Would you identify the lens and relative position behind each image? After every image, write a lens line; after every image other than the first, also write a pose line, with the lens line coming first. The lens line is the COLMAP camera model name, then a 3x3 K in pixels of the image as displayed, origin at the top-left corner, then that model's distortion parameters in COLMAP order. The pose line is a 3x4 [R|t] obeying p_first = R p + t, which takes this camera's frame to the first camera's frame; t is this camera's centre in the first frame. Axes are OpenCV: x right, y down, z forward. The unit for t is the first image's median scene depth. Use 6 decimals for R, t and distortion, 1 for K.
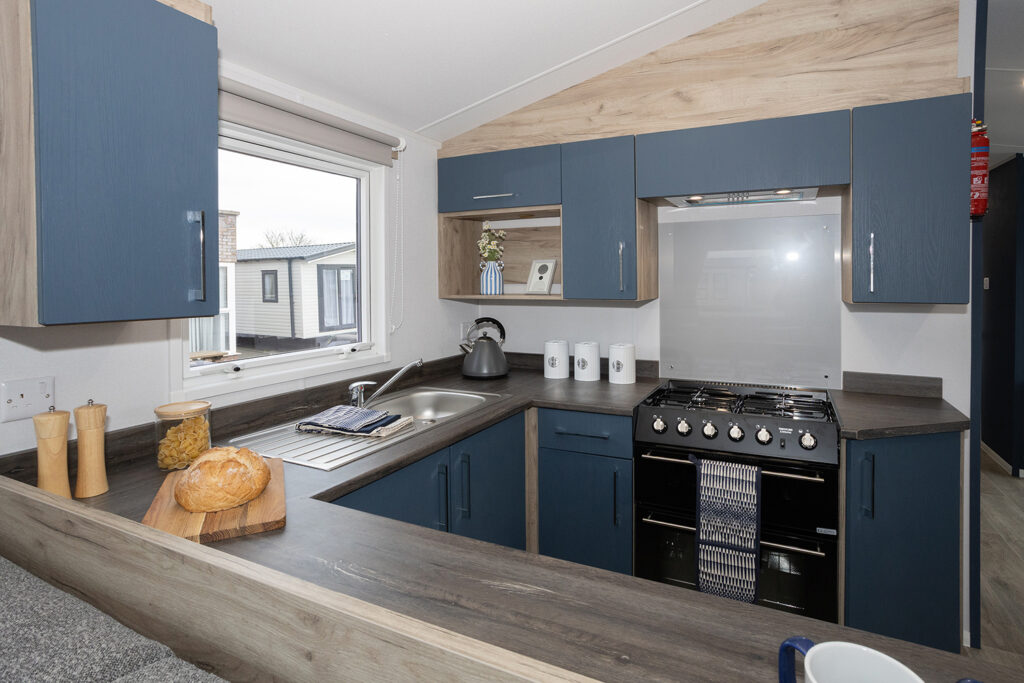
lens RADIAL K [[546.0, 0, 497.9], [0, 546.0, 276.6], [0, 0, 1]] dist [-0.000374, 0.009630]
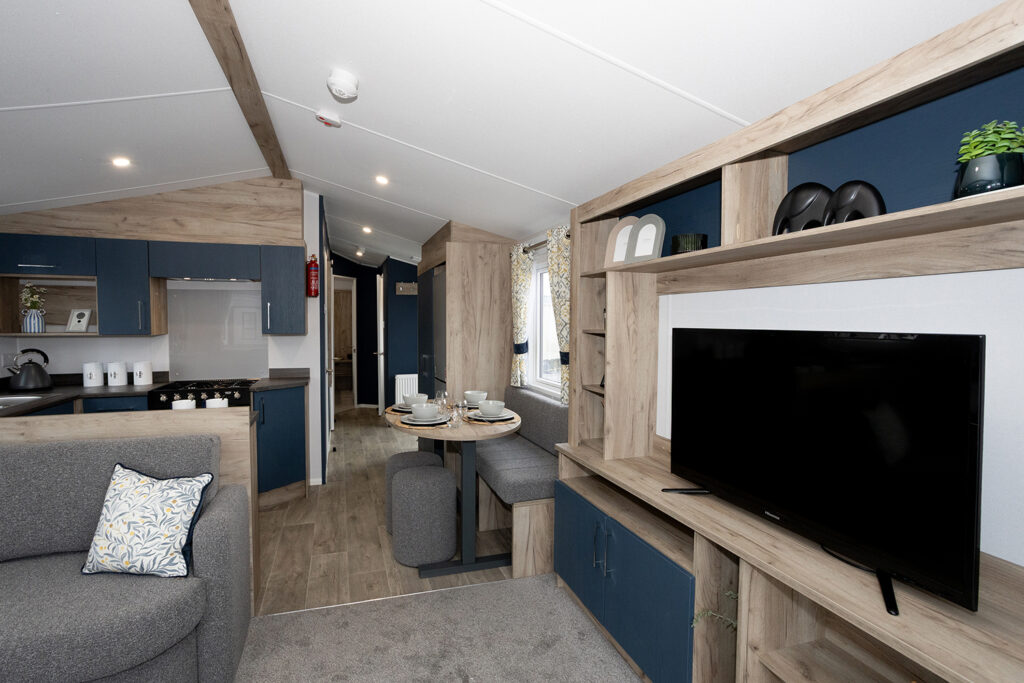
lens RADIAL K [[487.7, 0, 495.6], [0, 487.7, 343.6], [0, 0, 1]] dist [-0.047890, 0.027807]
pose [[0.706784, -0.020592, 0.707130, -0.051678], [-0.006217, 0.999357, 0.035316, 0.011492], [-0.707402, -0.029357, 0.706201, -0.863917]]
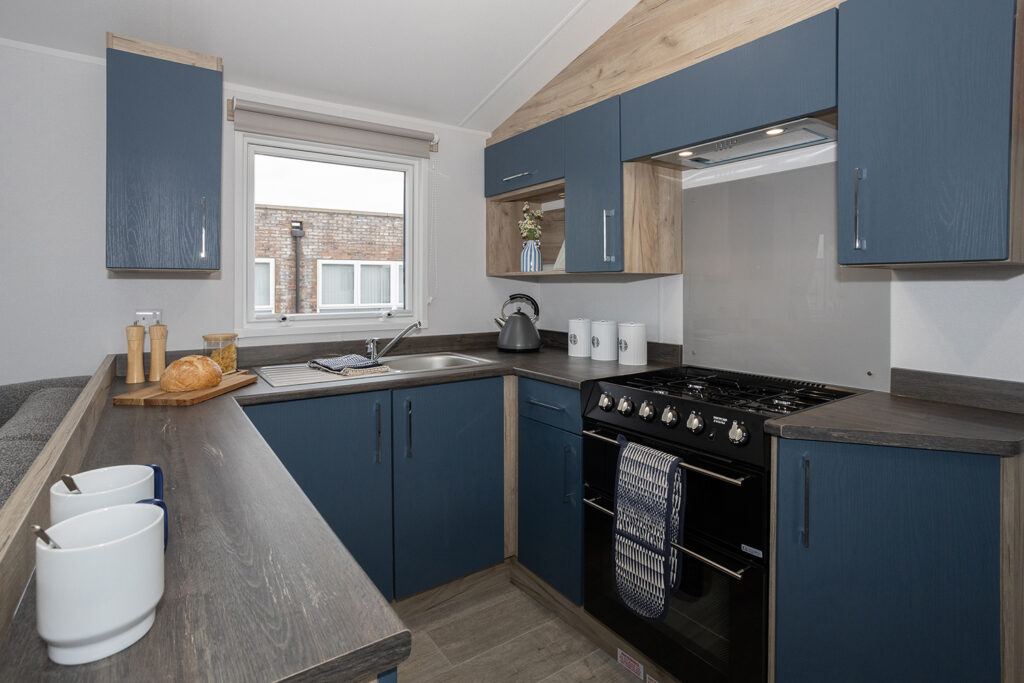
lens RADIAL K [[515.0, 0, 492.1], [0, 515.0, 283.6], [0, 0, 1]] dist [-0.052321, 0.028183]
pose [[0.871103, 0.008018, -0.491035, 0.481339], [-0.011611, 0.999923, -0.004271, 0.069210], [0.490963, 0.009421, 0.871129, 0.139166]]
